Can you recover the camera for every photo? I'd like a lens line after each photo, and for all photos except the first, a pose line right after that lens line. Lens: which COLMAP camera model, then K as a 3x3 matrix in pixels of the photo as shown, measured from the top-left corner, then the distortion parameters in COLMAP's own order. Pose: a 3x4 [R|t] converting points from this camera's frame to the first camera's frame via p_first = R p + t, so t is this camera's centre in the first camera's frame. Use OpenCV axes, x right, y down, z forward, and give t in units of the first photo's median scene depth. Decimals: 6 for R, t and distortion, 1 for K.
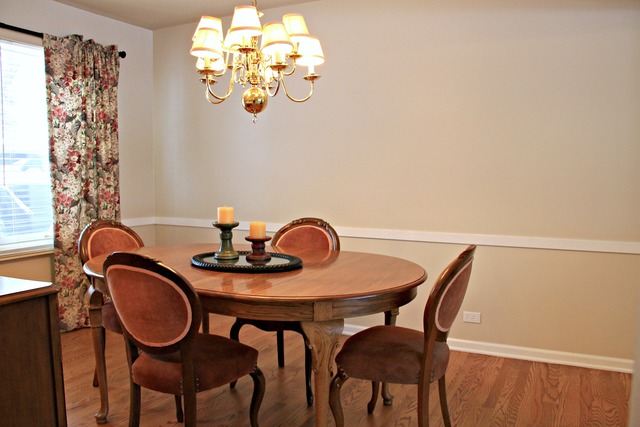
lens RADIAL K [[527.0, 0, 320.0], [0, 527.0, 213.5], [0, 0, 1]] dist [-0.191829, 0.166817]
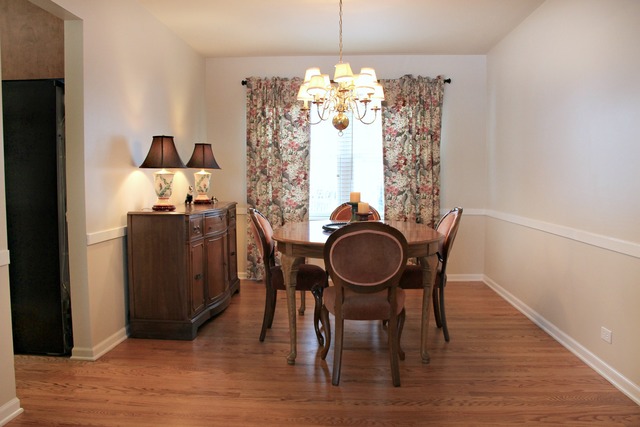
lens RADIAL K [[527.0, 0, 320.0], [0, 527.0, 213.5], [0, 0, 1]] dist [-0.191829, 0.166817]
pose [[0.404285, 0.057192, -0.912843, 0.781797], [-0.066867, 0.997221, 0.032864, 0.004007], [0.912185, 0.047752, 0.406986, 0.199238]]
